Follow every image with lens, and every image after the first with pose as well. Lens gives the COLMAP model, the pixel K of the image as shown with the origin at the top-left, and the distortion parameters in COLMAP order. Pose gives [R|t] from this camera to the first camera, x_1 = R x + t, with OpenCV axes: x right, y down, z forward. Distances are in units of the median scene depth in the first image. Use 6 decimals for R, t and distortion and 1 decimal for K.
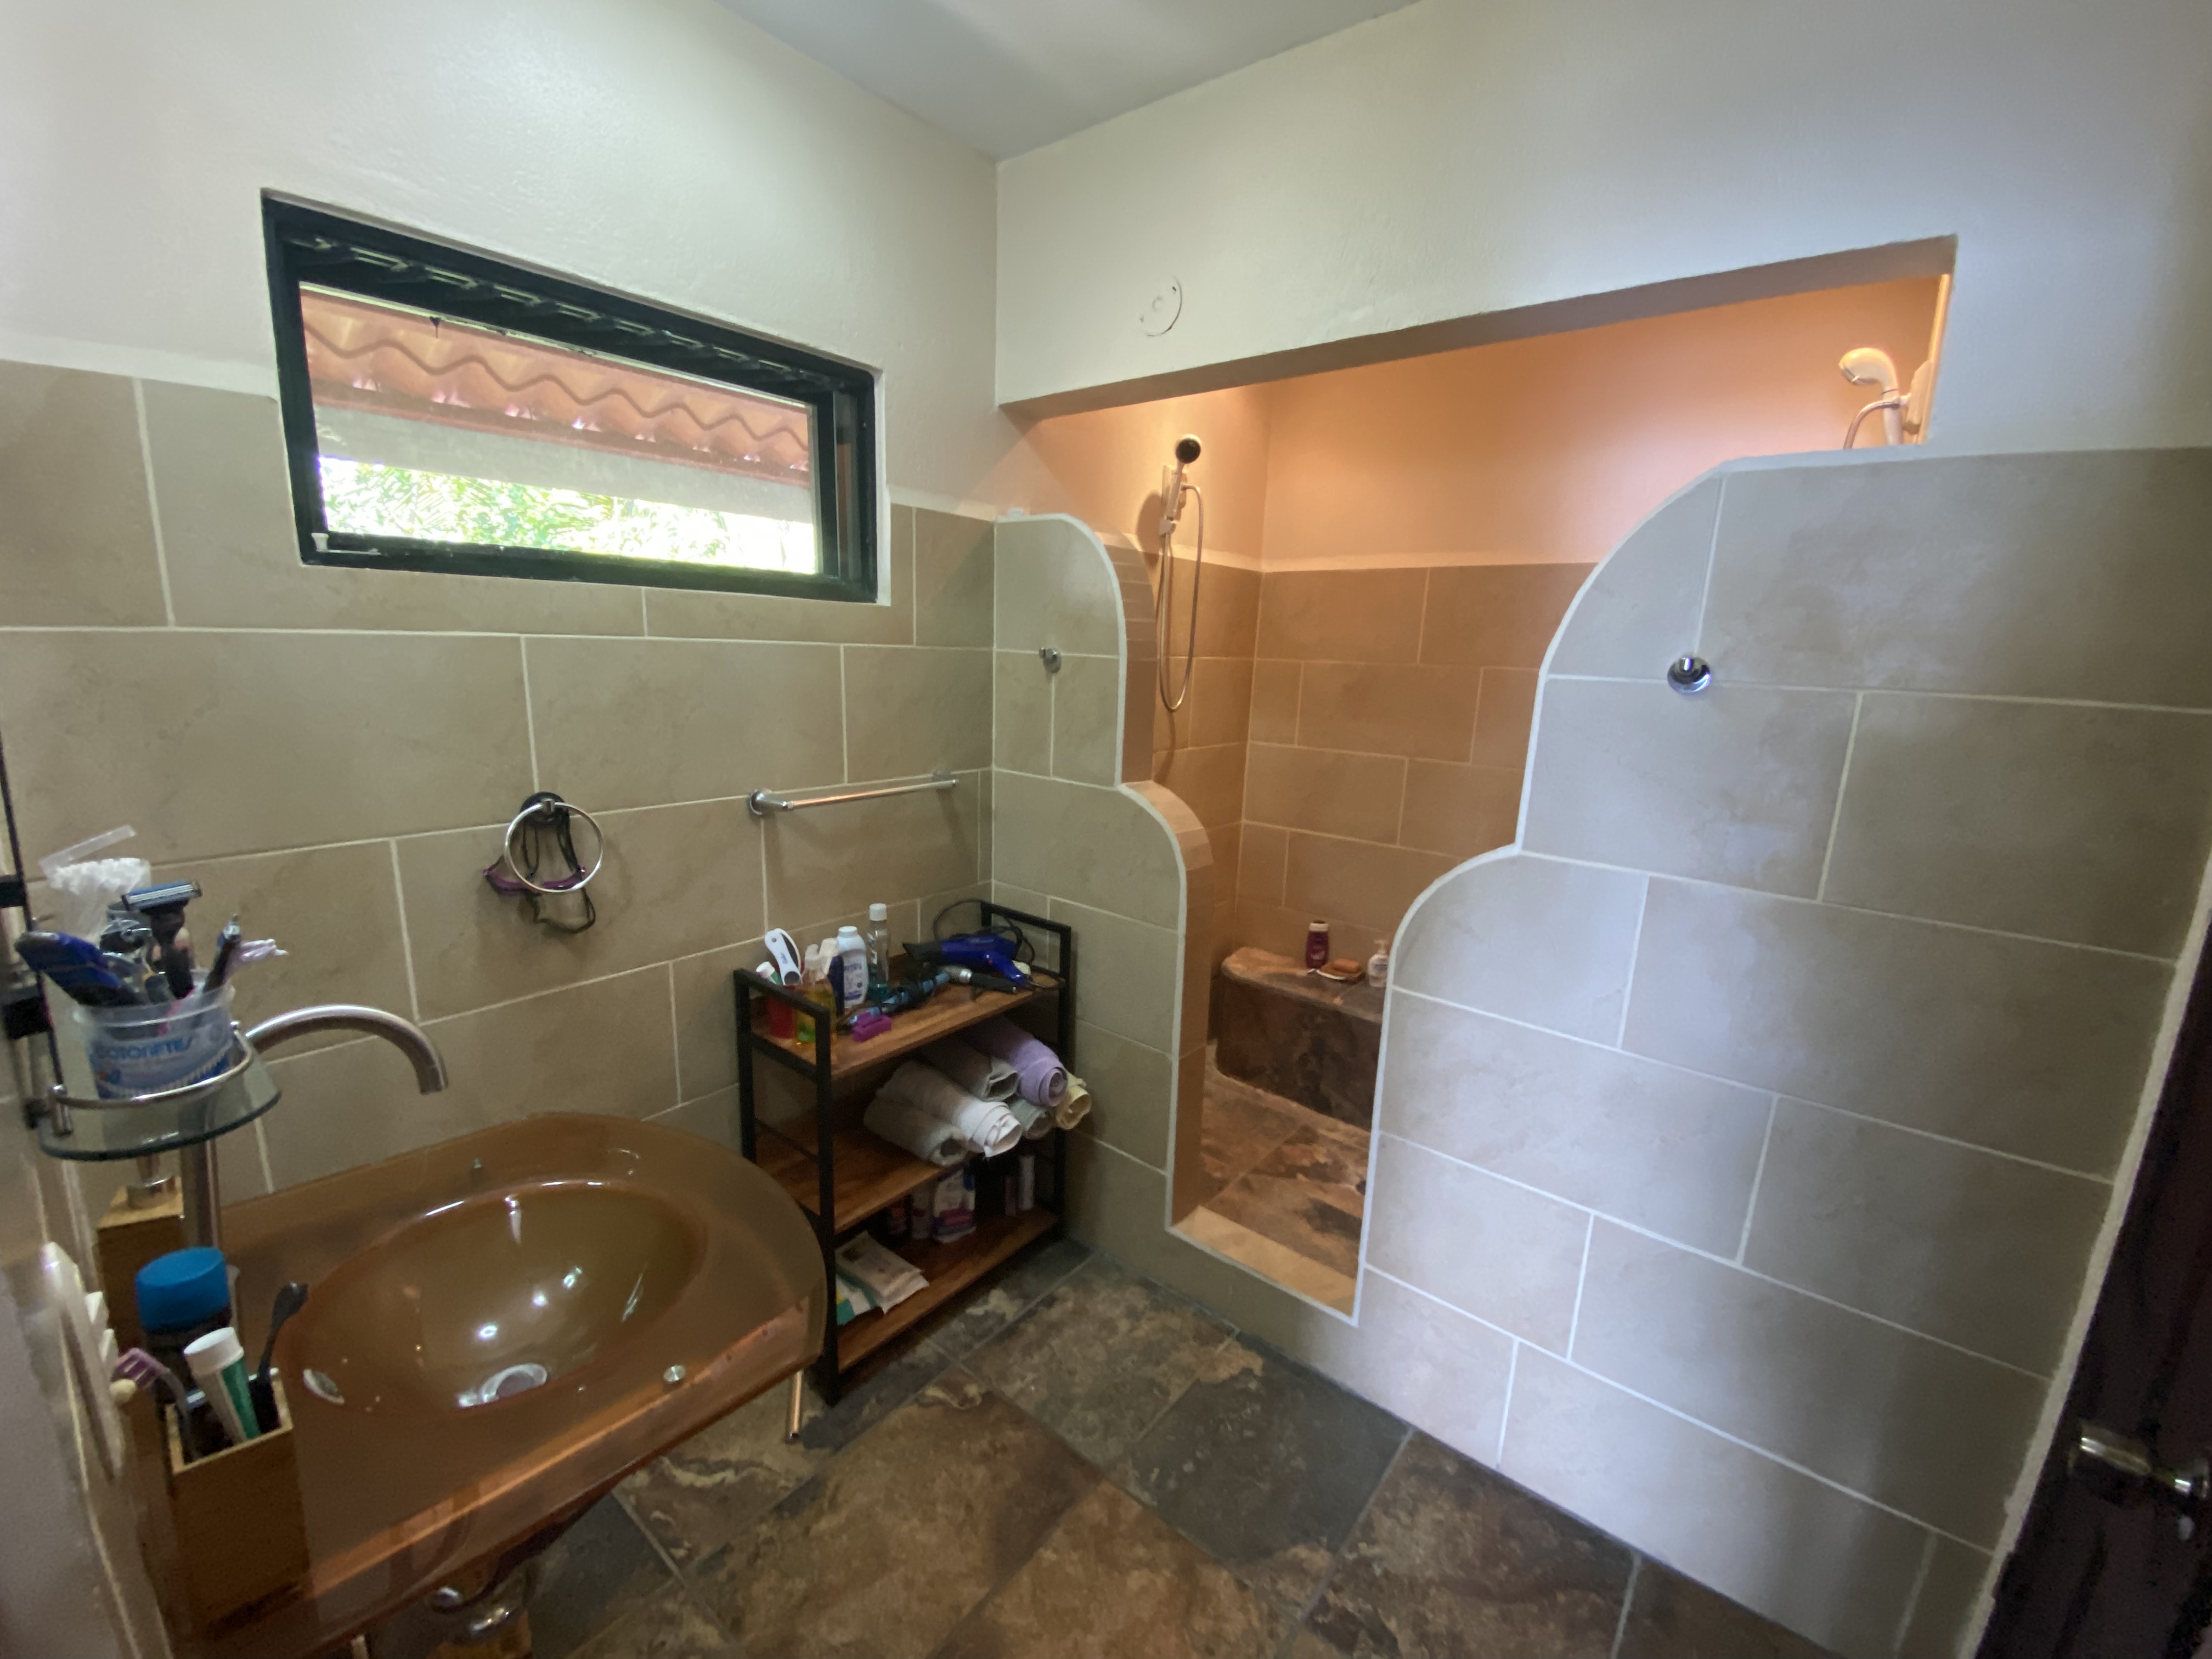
lens RADIAL K [[913.7, 0, 1096.3], [0, 913.7, 842.1], [0, 0, 1]] dist [0.006884, -0.011451]
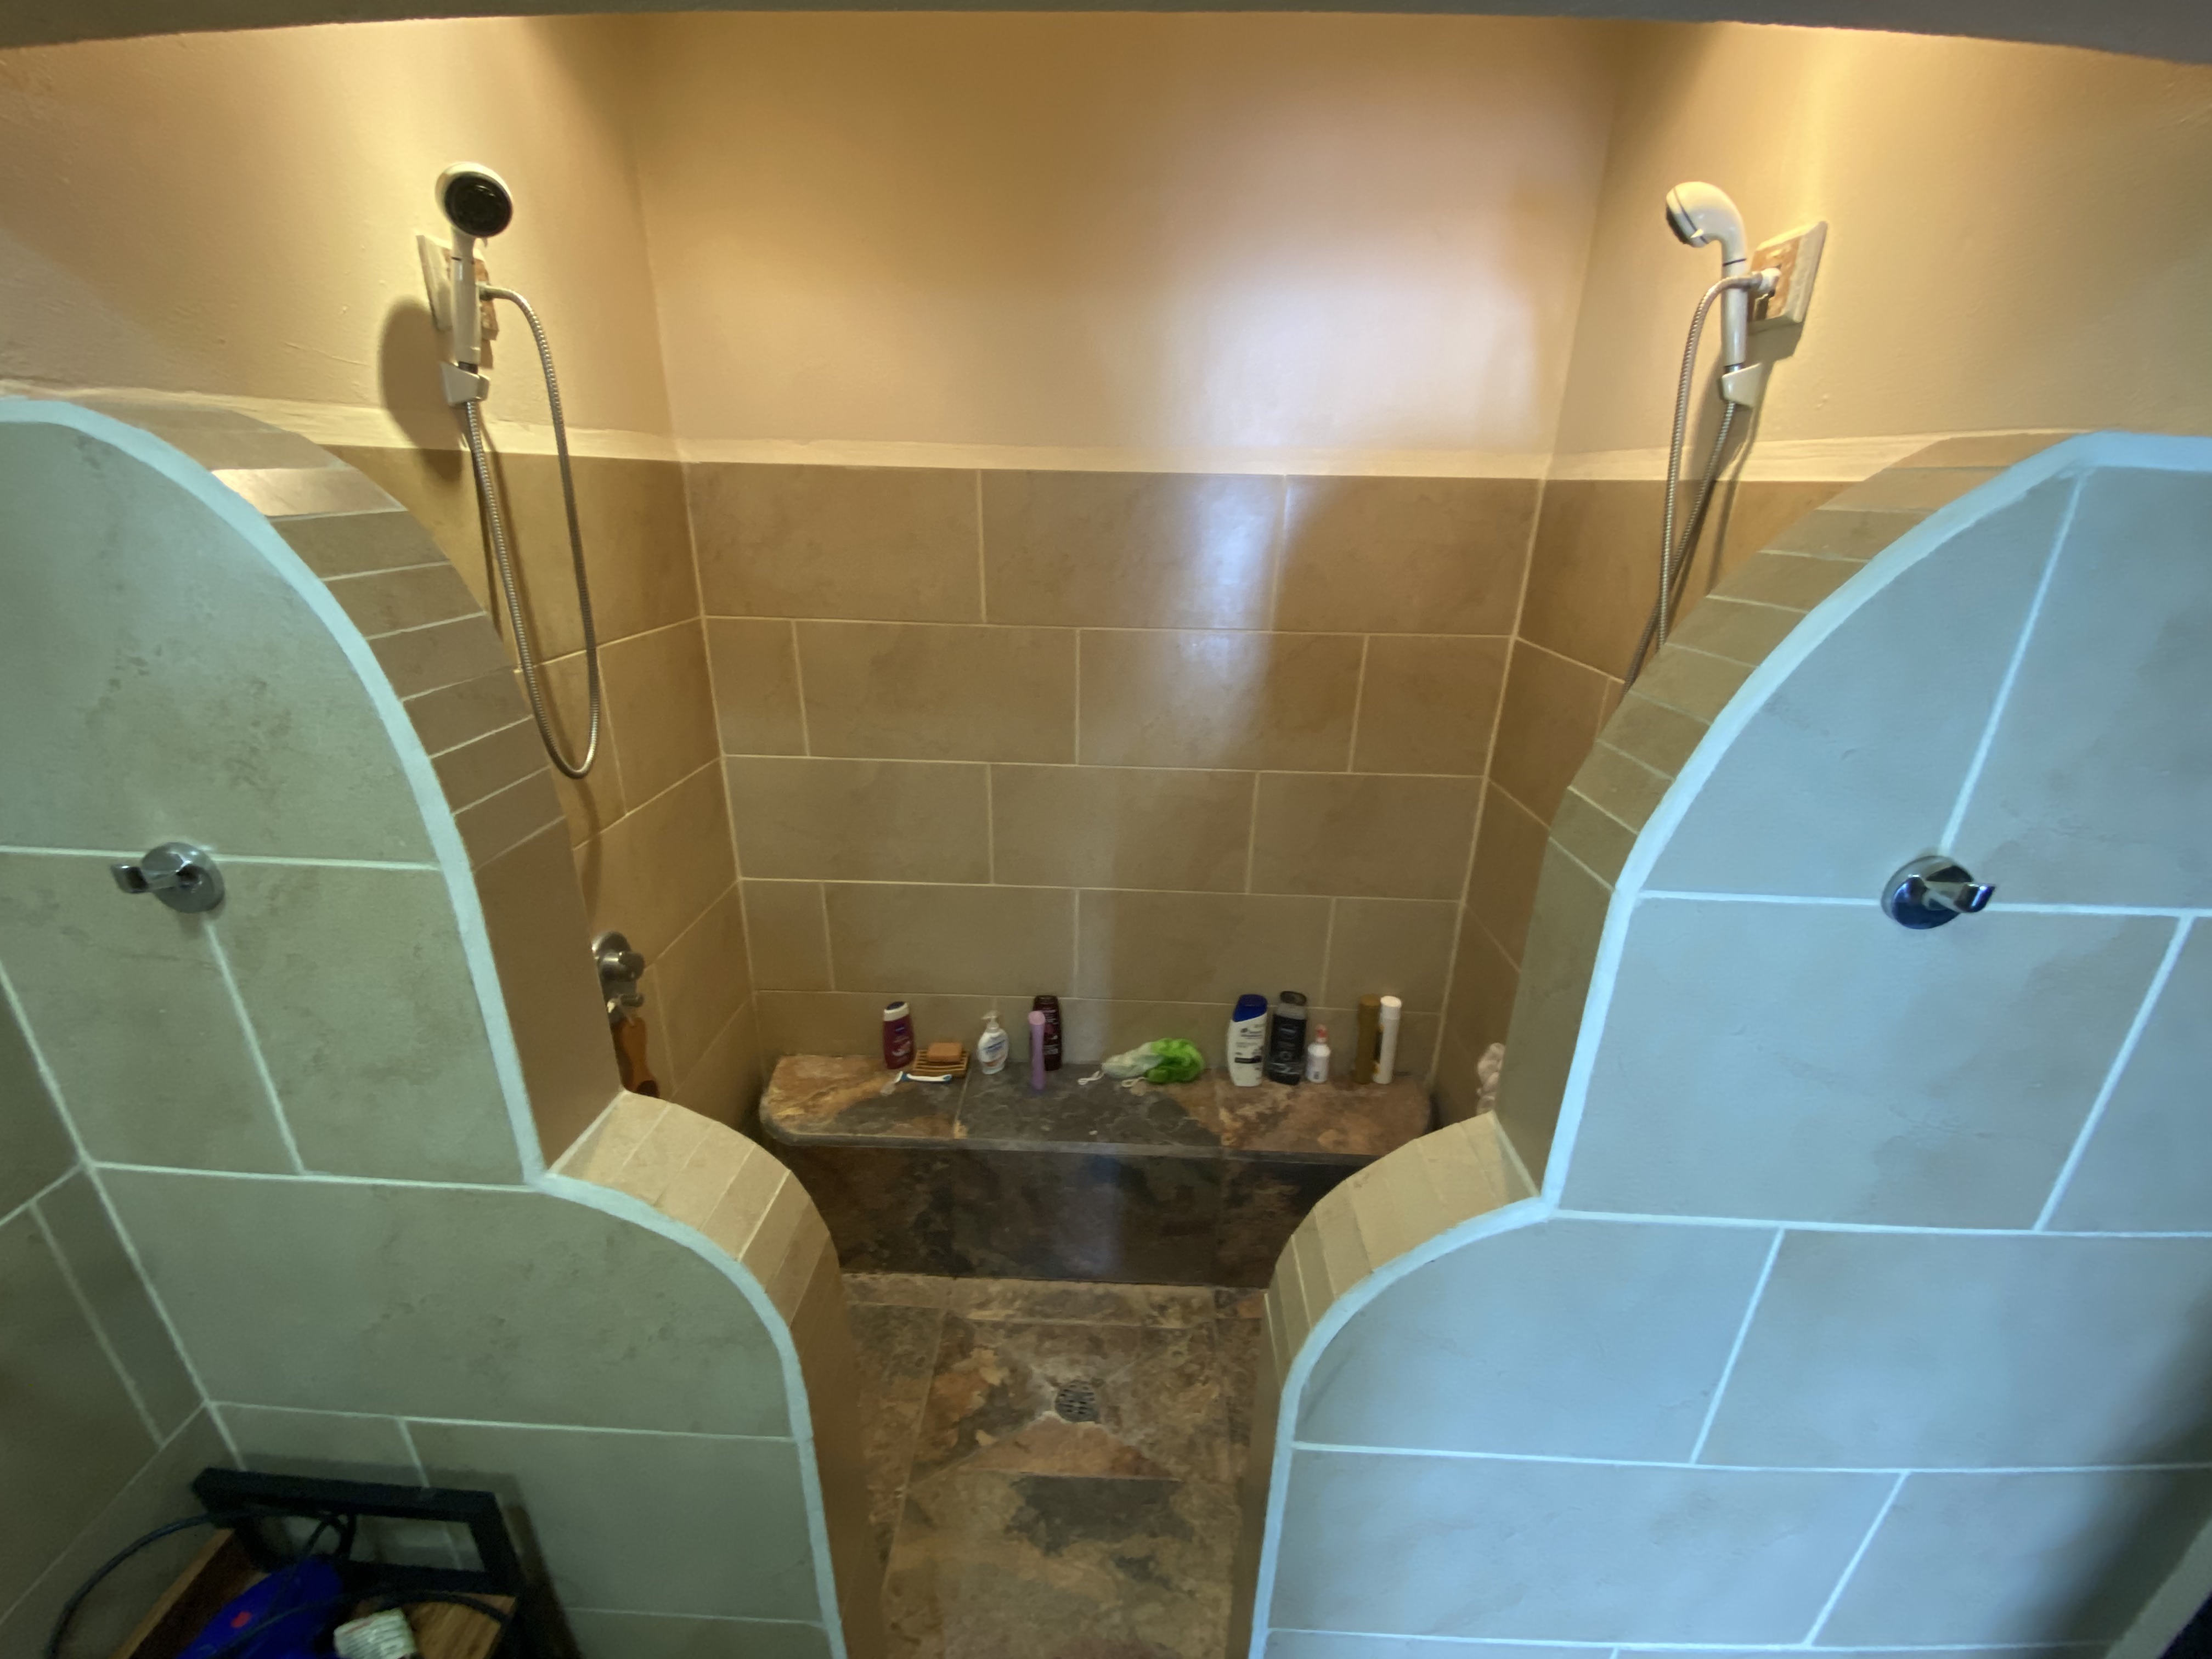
lens RADIAL K [[913.7, 0, 1110.3], [0, 913.7, 820.3], [0, 0, 1]] dist [0.006884, -0.011451]
pose [[0.792728, -0.233787, 0.562962, 0.025912], [0.138298, 0.968426, 0.207426, -0.182968], [-0.593680, -0.086576, 0.800031, 0.426631]]
